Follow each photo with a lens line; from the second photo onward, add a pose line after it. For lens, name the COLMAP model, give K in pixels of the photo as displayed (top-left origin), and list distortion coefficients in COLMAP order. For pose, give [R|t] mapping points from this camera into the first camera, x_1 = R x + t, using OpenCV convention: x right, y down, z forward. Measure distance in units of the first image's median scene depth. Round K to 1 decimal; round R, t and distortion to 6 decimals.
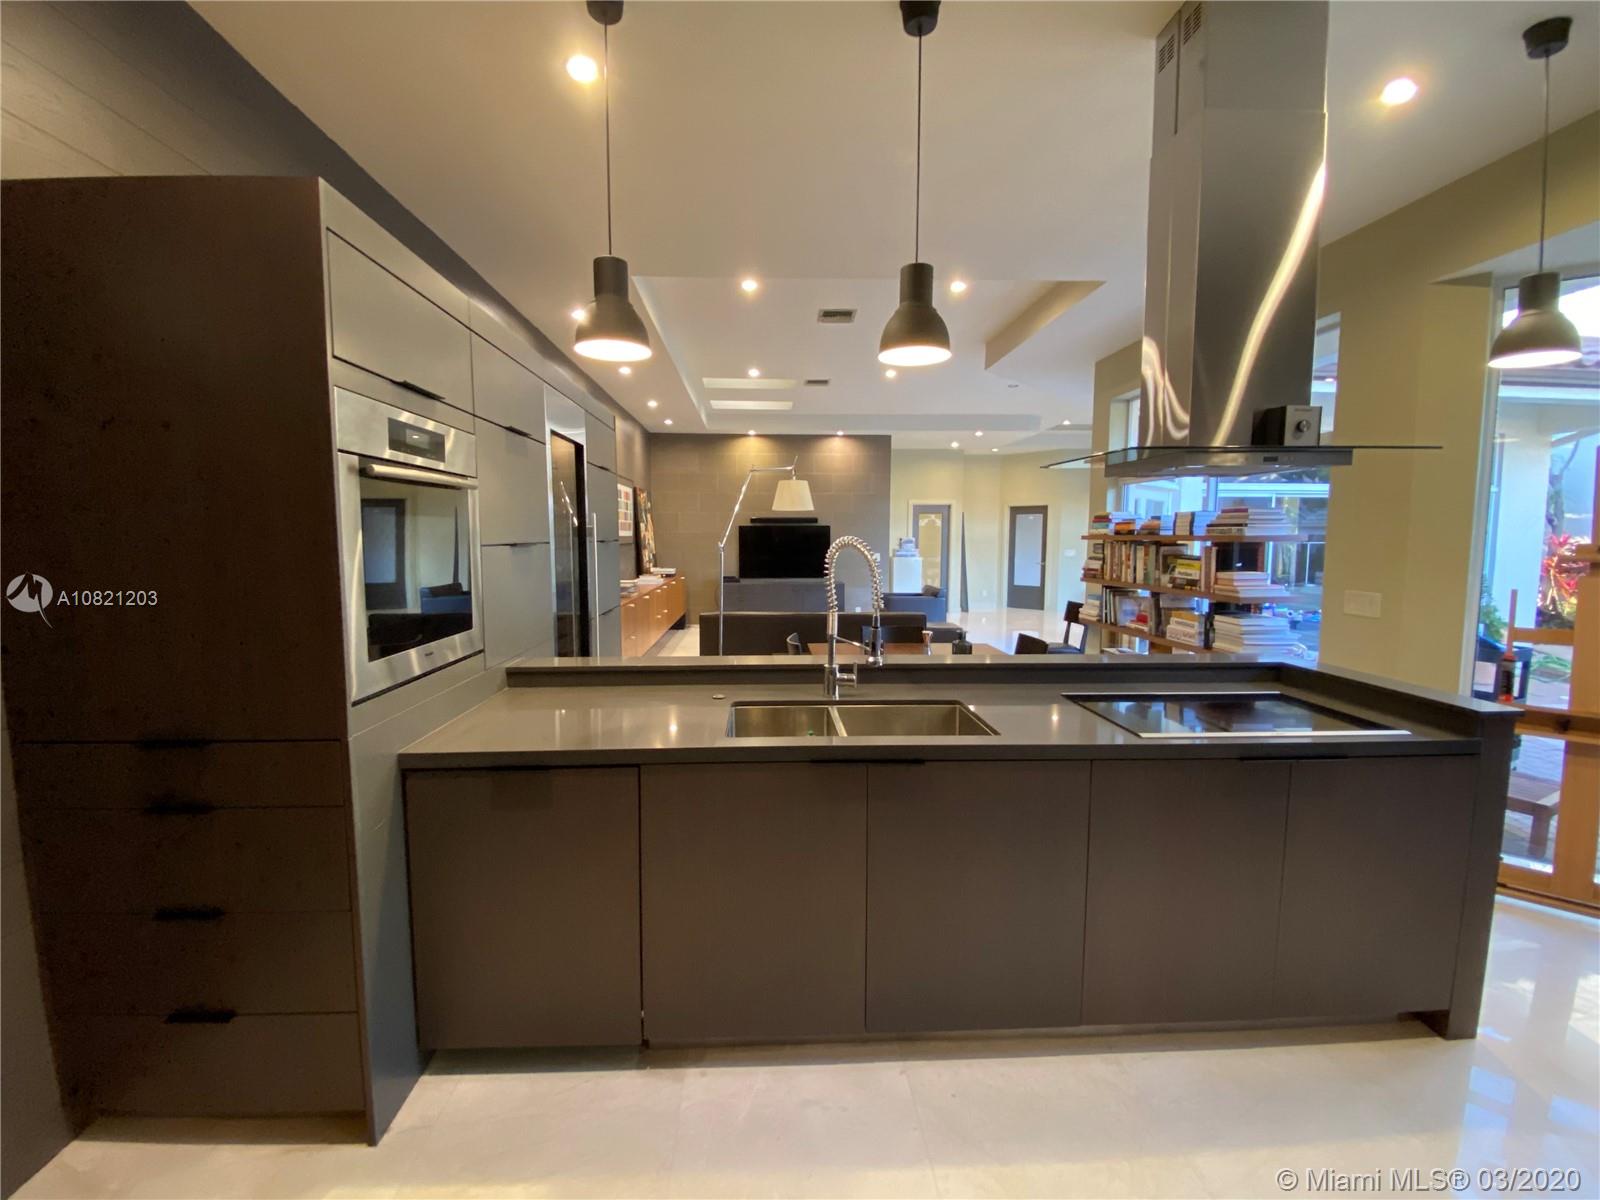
lens RADIAL K [[702.0, 0, 800.0], [0, 702.0, 600.0], [0, 0, 1]] dist [0.059700, -0.041948]
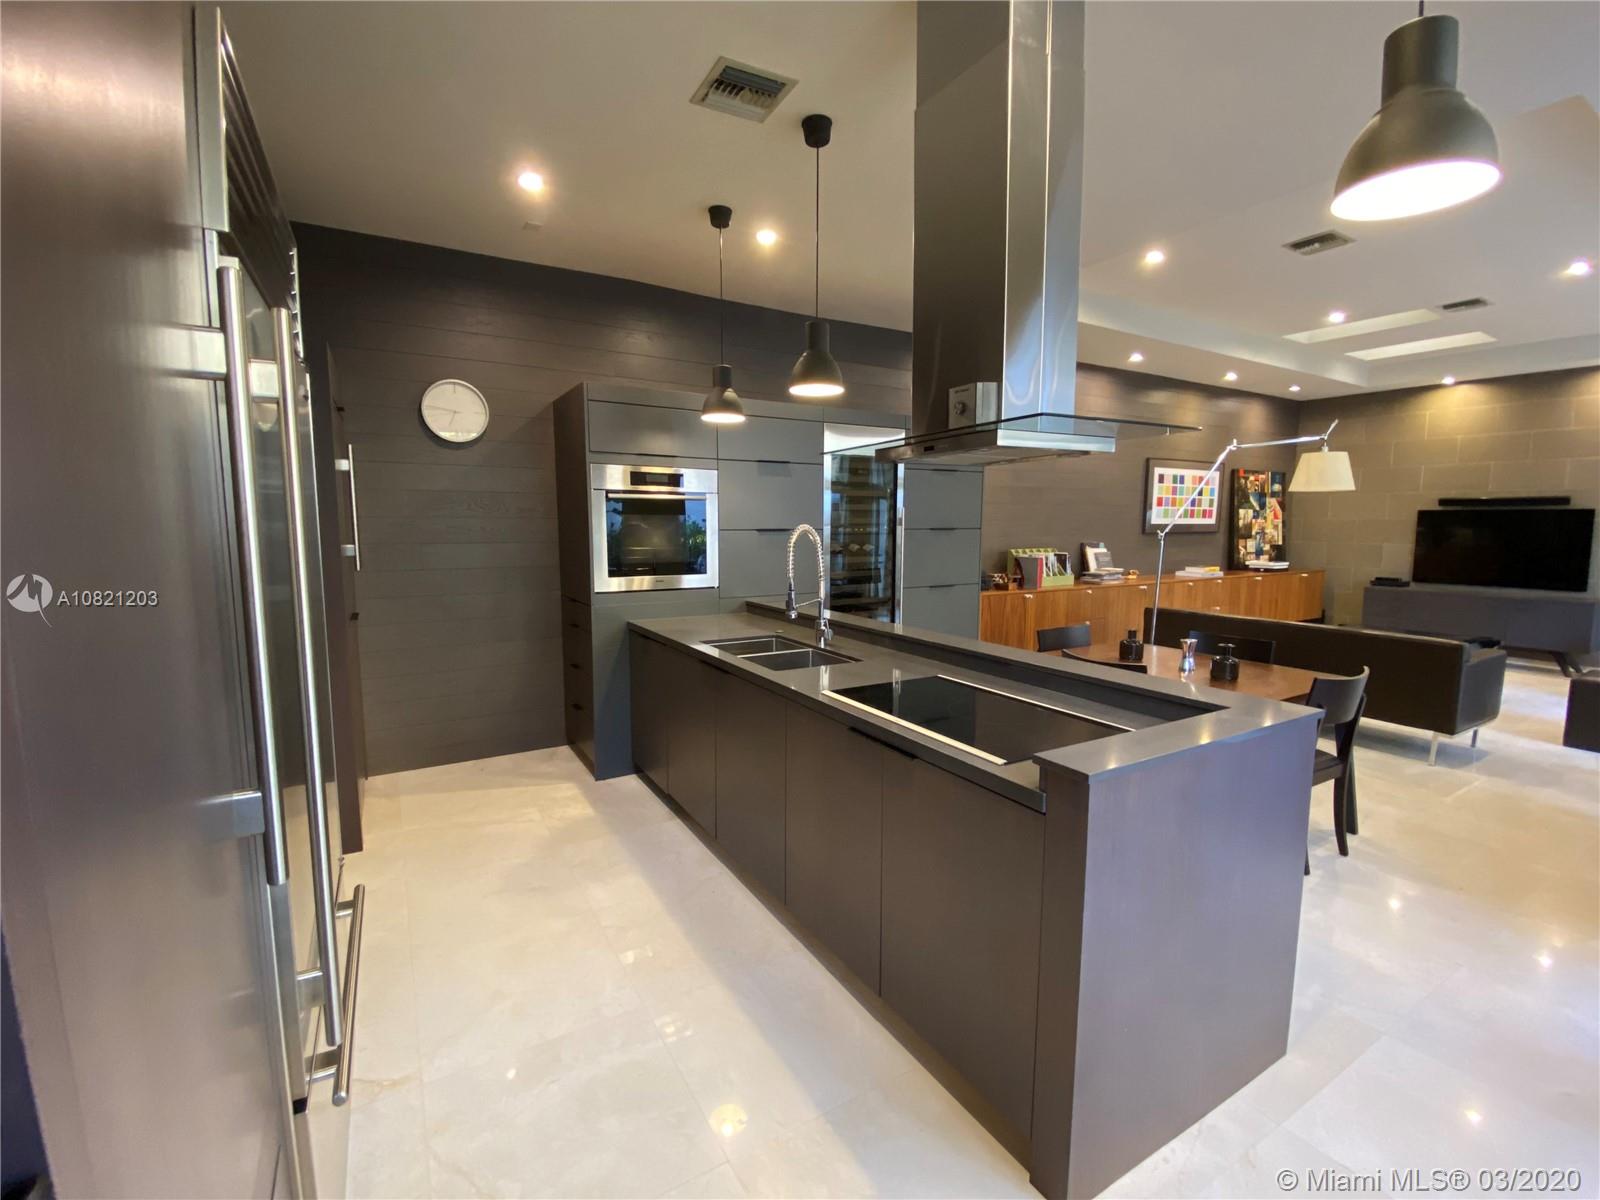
lens RADIAL K [[702.0, 0, 800.0], [0, 702.0, 600.0], [0, 0, 1]] dist [0.059700, -0.041948]
pose [[0.462210, 0.095729, -0.881588, 0.441176], [-0.081679, 0.994526, 0.065169, -0.011483], [0.883001, 0.041886, 0.467498, 0.120124]]
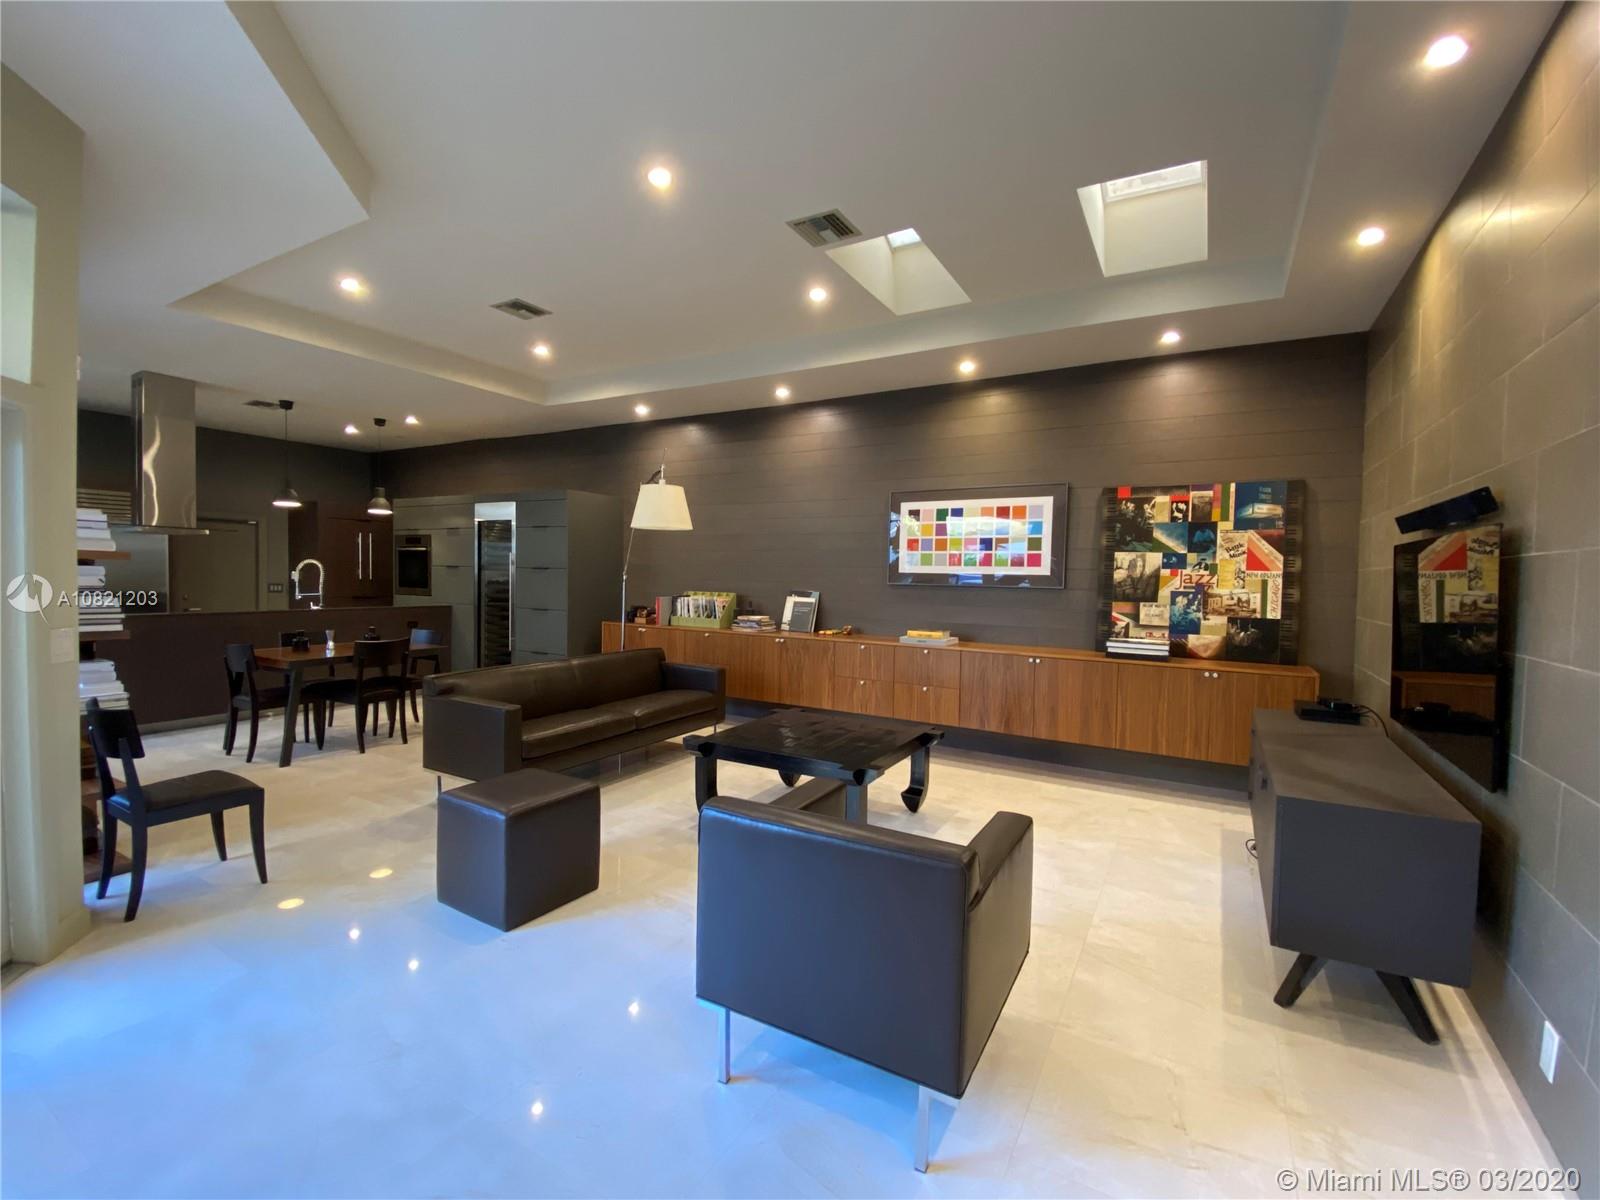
lens RADIAL K [[702.0, 0, 800.0], [0, 702.0, 600.0], [0, 0, 1]] dist [0.059700, -0.041948]
pose [[-0.554677, 0.021623, -0.831785, 0.491213], [-0.094326, 0.991584, 0.088679, -0.131126], [0.826702, 0.127647, -0.547969, 1.464003]]
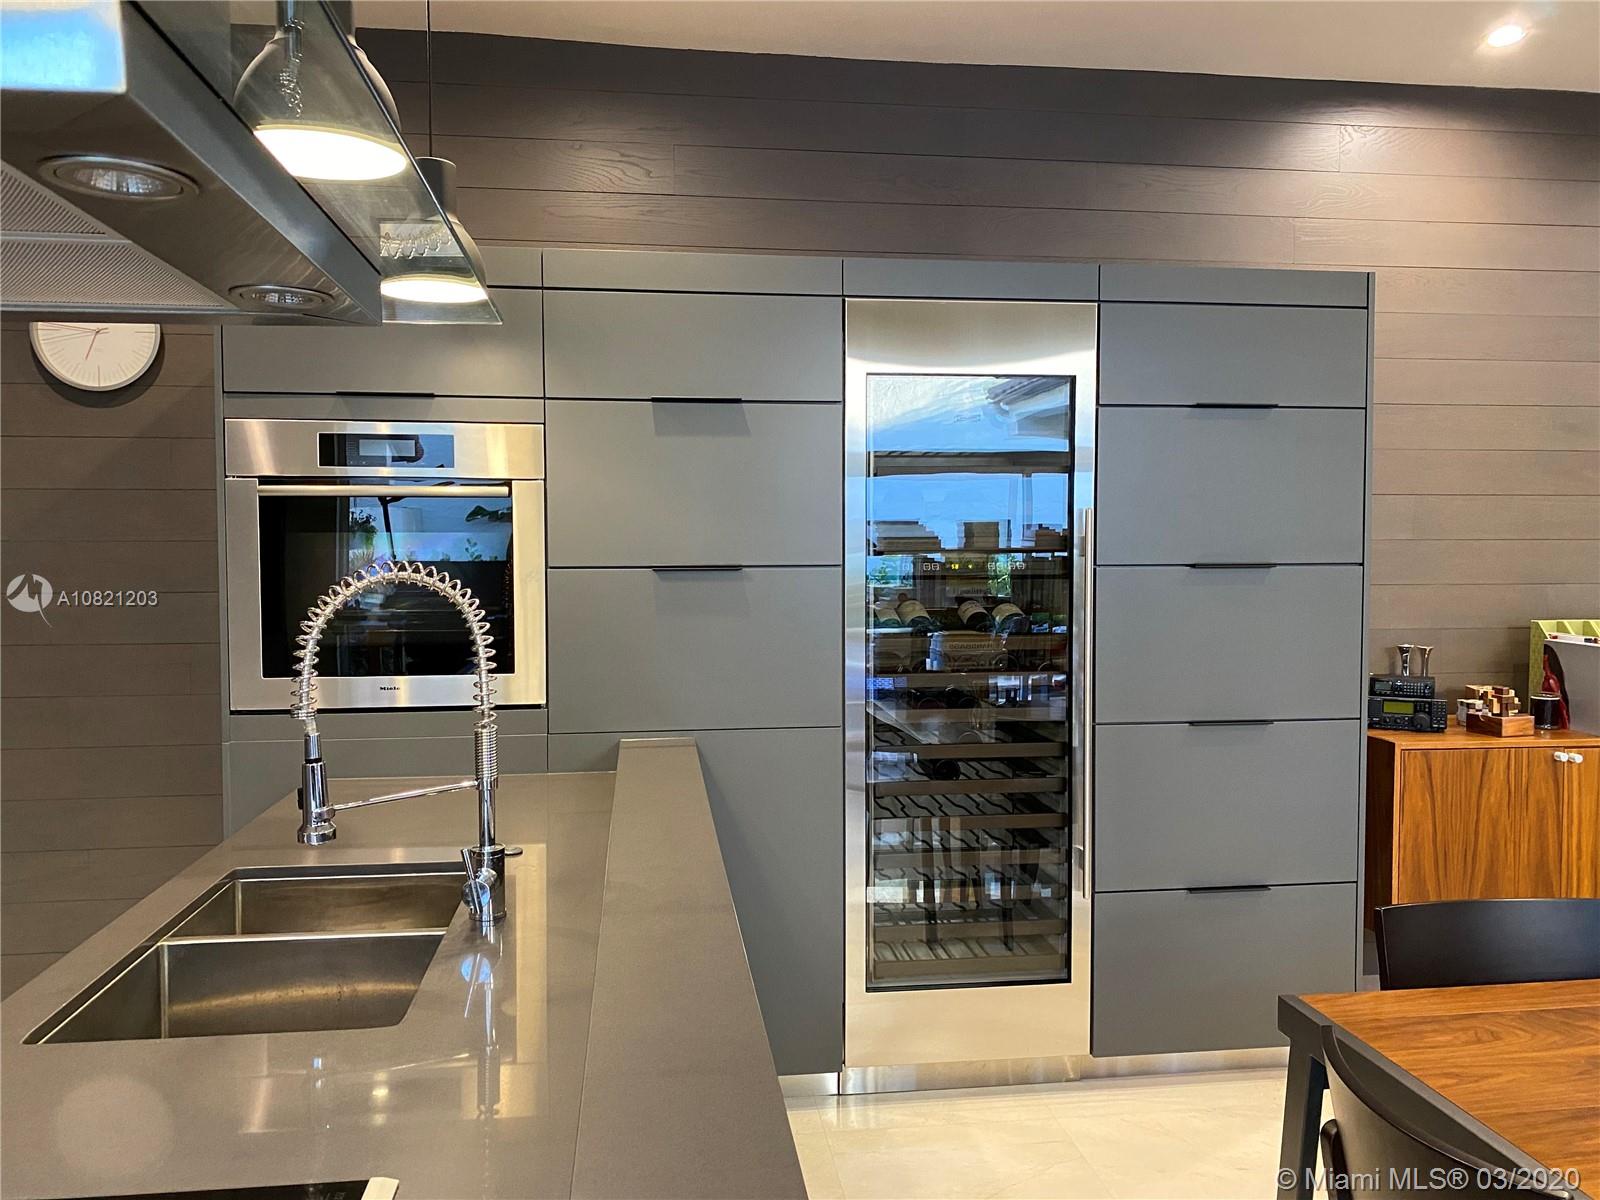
lens RADIAL K [[1309.2, 0, 800.0], [0, 1309.2, 600.0], [0, 0, 1]] dist [0.045605, -0.086820]
pose [[0.080466, 0.044819, -0.995749, 0.334049], [-0.090238, 0.995214, 0.037503, -0.042401], [0.992664, 0.086837, 0.084126, 0.406294]]
